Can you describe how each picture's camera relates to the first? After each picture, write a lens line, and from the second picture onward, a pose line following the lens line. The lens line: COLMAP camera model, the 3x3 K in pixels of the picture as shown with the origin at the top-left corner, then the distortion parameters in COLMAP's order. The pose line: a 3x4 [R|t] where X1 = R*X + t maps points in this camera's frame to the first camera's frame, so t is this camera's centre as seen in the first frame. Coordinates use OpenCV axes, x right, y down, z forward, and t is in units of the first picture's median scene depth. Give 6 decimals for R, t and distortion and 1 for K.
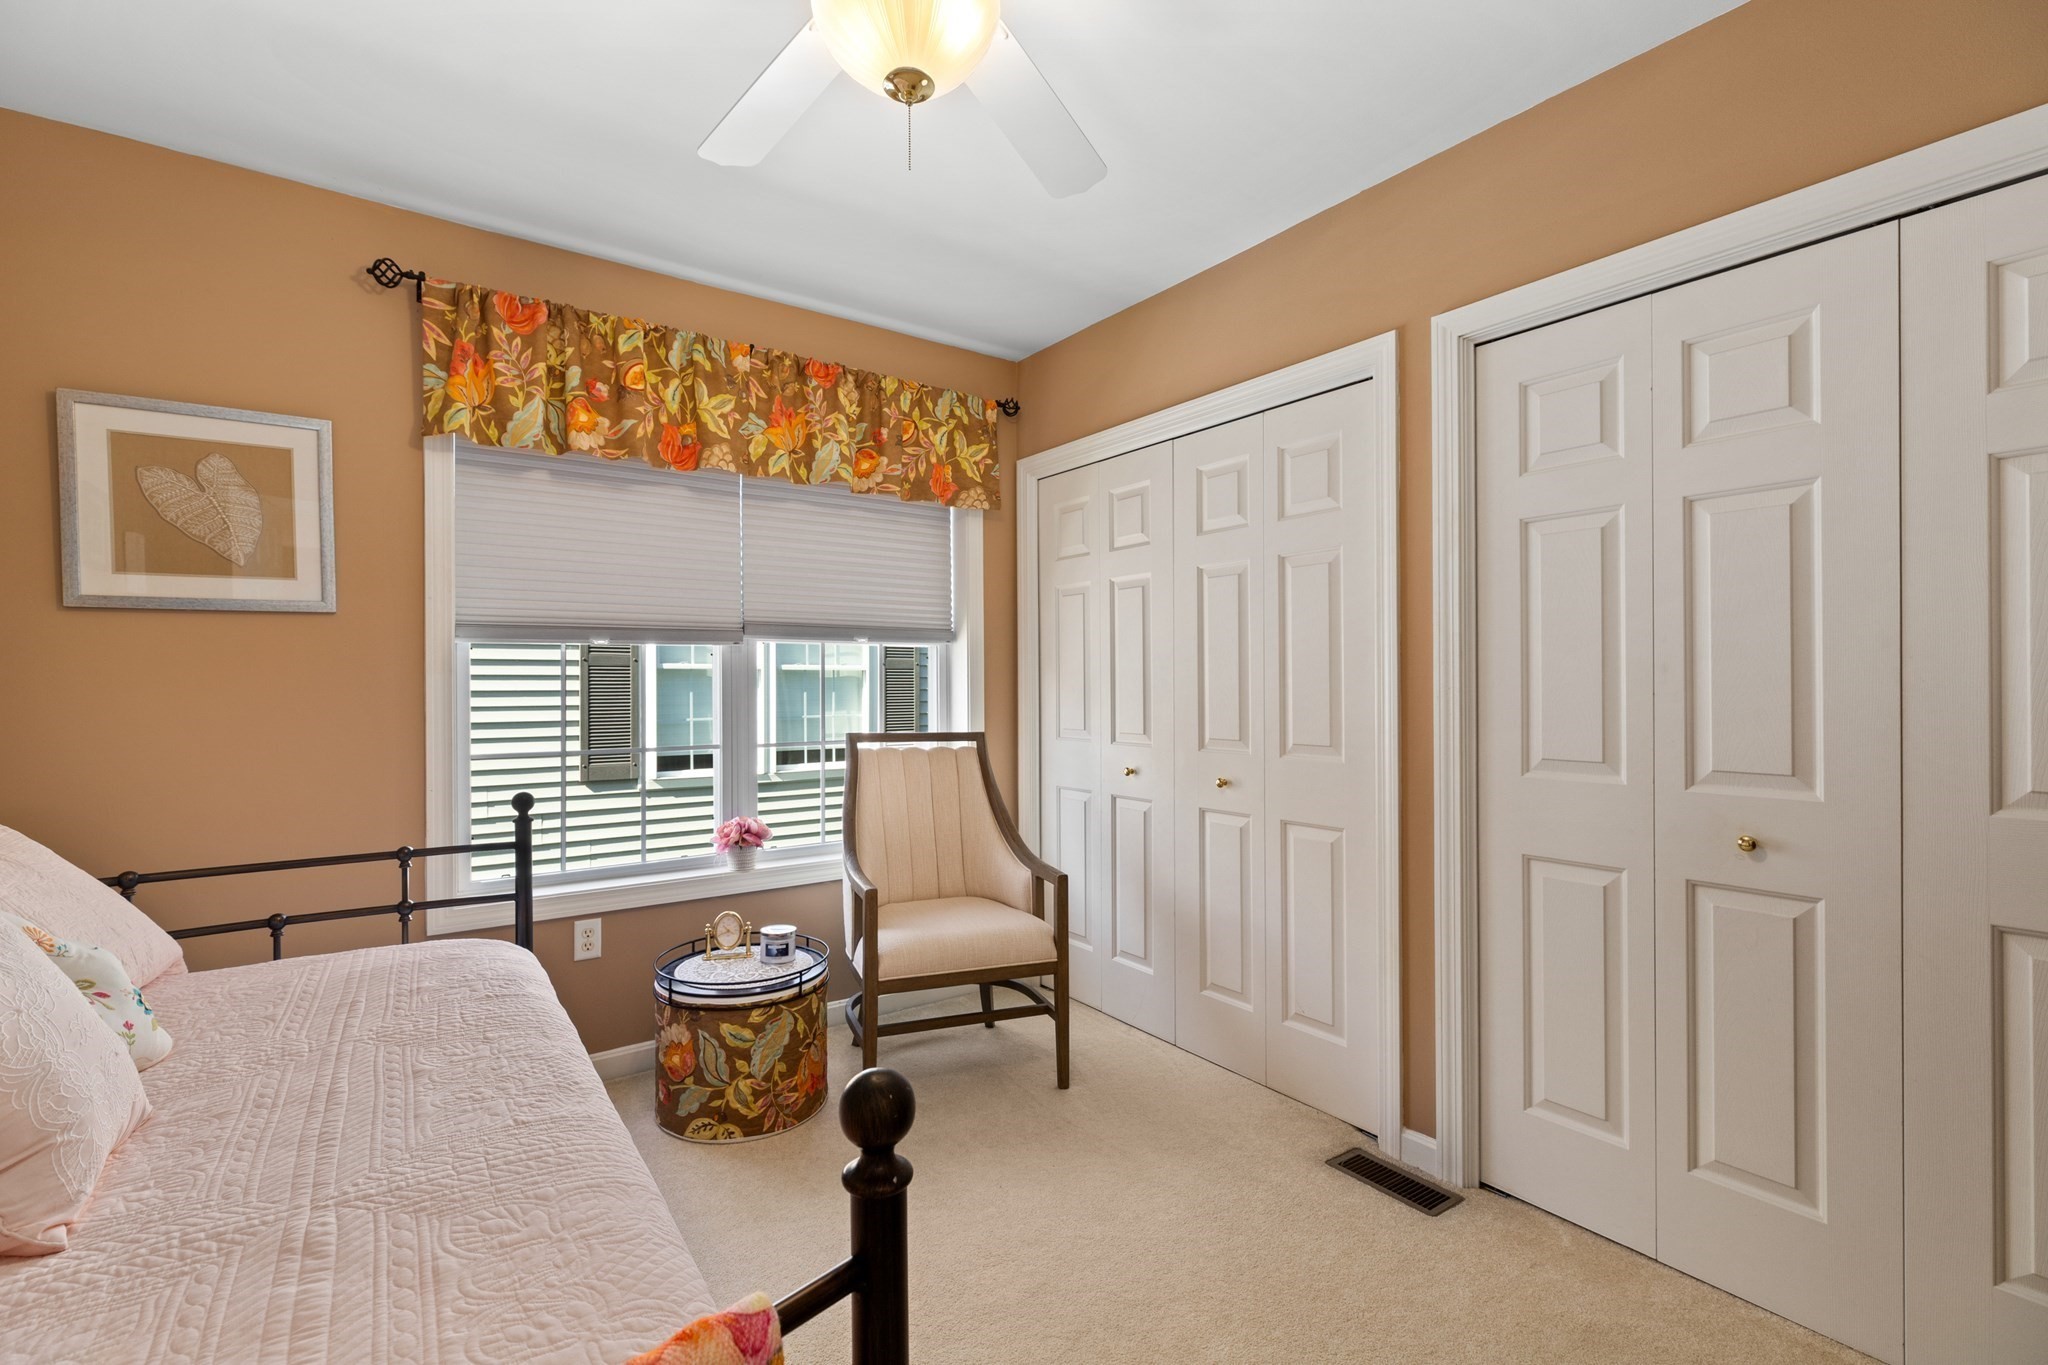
lens RADIAL K [[911.2, 0, 1028.3], [0, 911.2, 688.0], [0, 0, 1]] dist [0.002305, 0.000011]
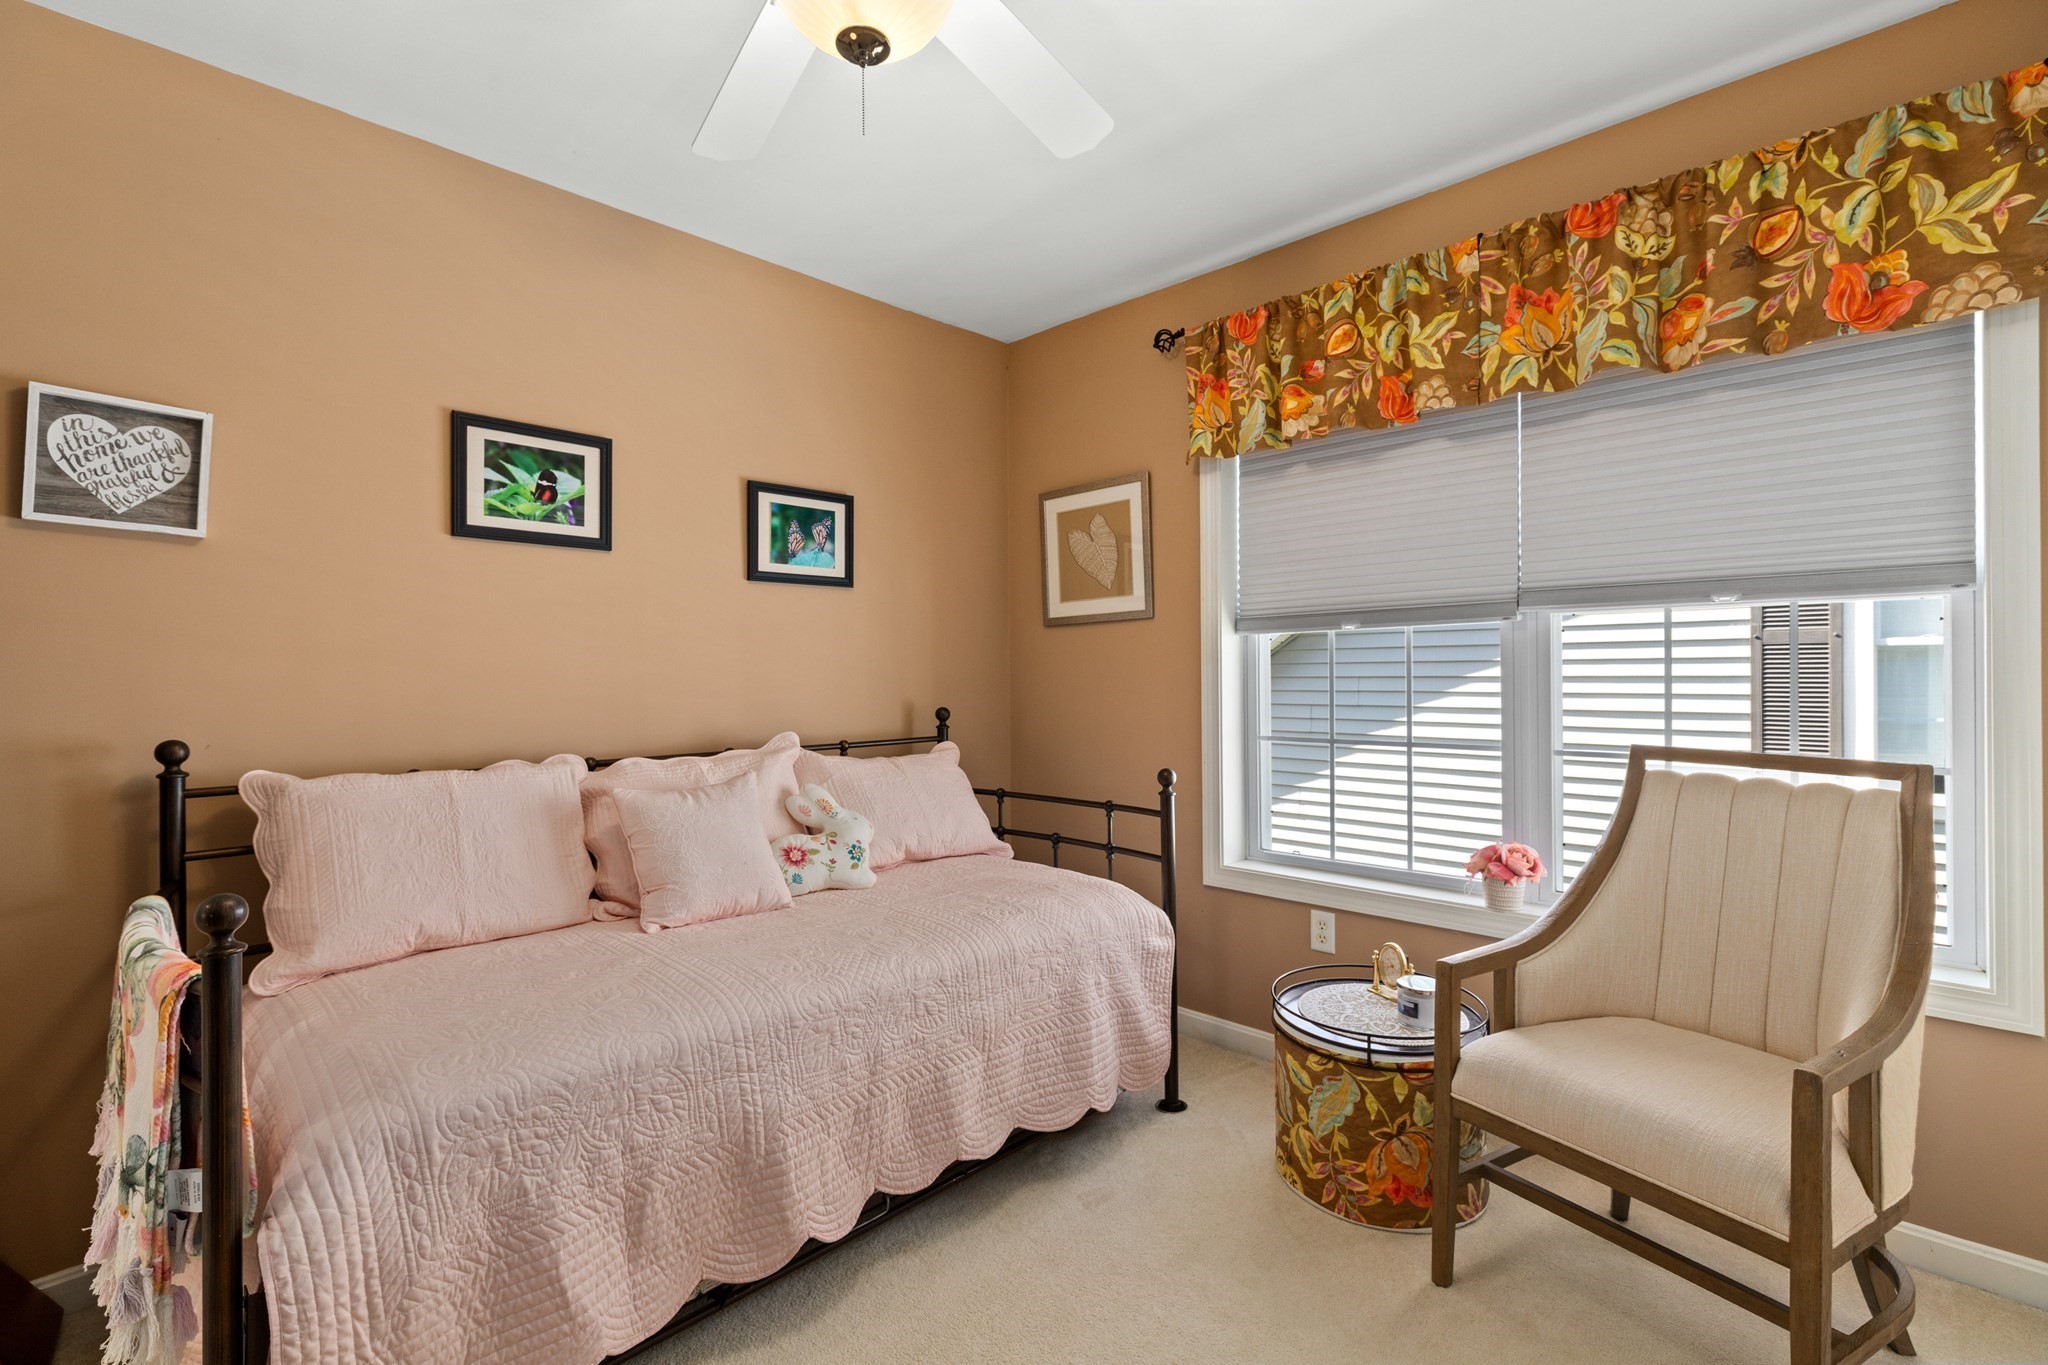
lens RADIAL K [[925.5, 0, 1024.0], [0, 925.5, 682.5], [0, 0, 1]] dist [0.003729, -0.000417]
pose [[0.171467, 0.010854, -0.985130, 0.431134], [0.002095, 0.999933, 0.011381, -0.004401], [0.985188, -0.004016, 0.171432, 0.501268]]
